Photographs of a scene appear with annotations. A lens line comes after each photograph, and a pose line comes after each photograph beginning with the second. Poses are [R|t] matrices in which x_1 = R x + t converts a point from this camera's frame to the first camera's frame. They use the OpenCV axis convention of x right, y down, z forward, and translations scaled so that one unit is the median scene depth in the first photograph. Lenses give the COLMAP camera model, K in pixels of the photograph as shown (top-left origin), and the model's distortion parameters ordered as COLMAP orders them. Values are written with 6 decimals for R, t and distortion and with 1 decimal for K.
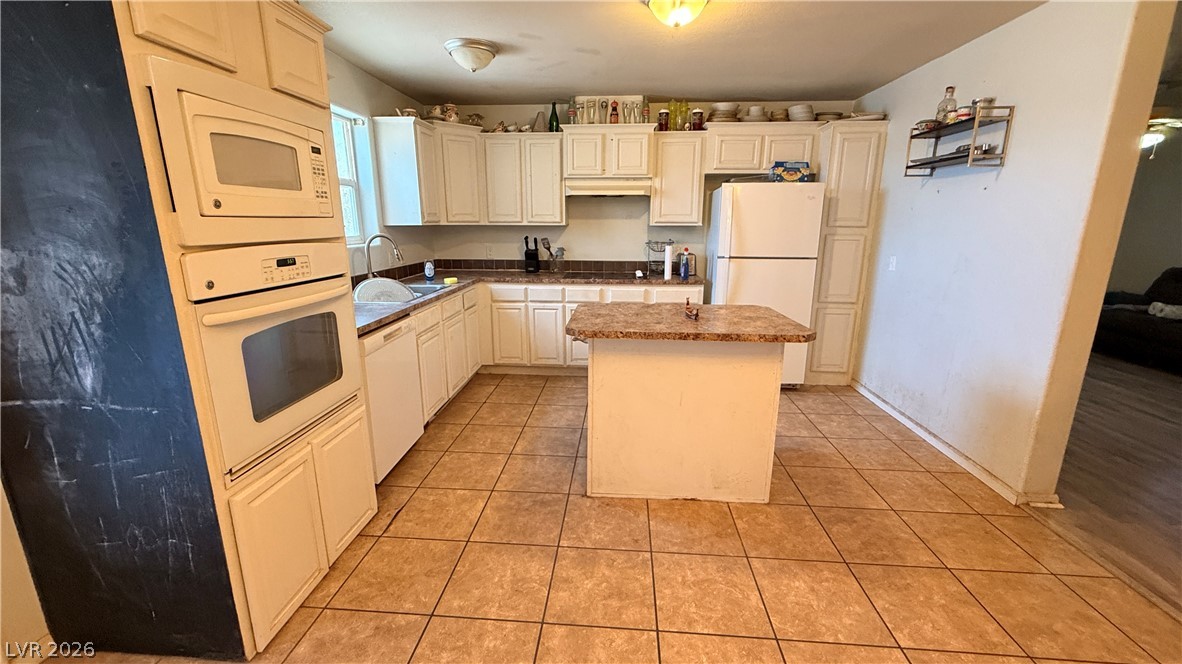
lens RADIAL K [[473.7, 0, 591.0], [0, 473.7, 332.0], [0, 0, 1]] dist [0.002005, 0.000057]
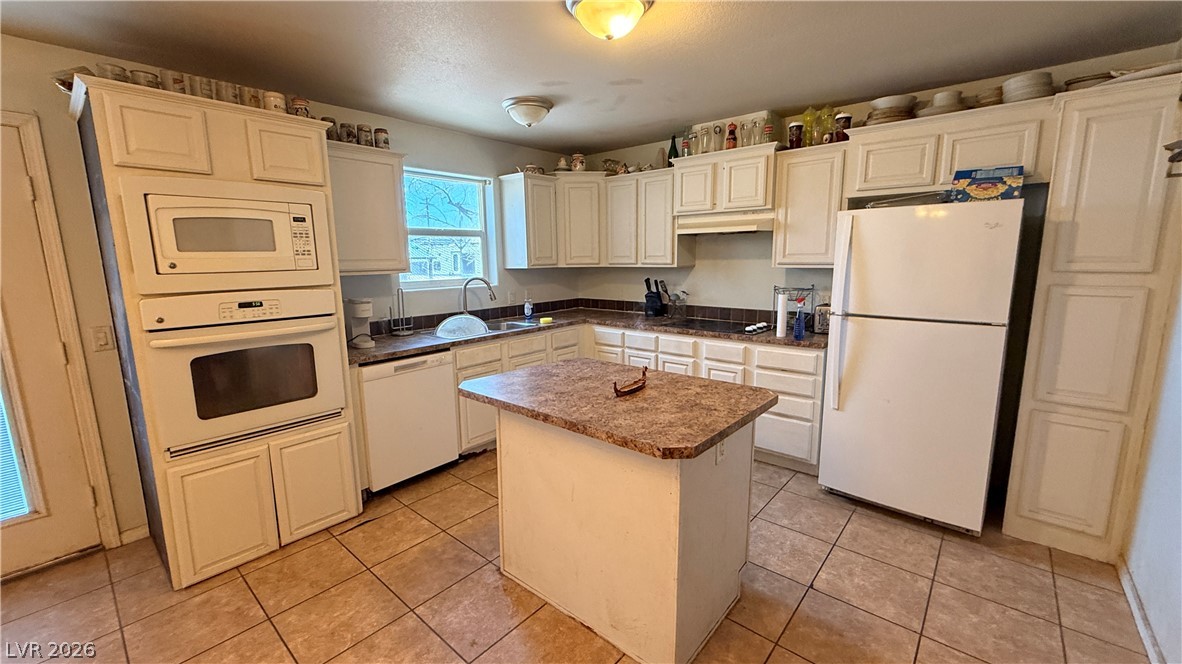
lens RADIAL K [[473.7, 0, 591.0], [0, 473.7, 332.0], [0, 0, 1]] dist [0.002005, 0.000057]
pose [[0.798841, 0.082559, -0.595850, 0.387858], [-0.122312, 0.992137, -0.026514, -0.063522], [0.588976, 0.094060, 0.802658, 0.206410]]
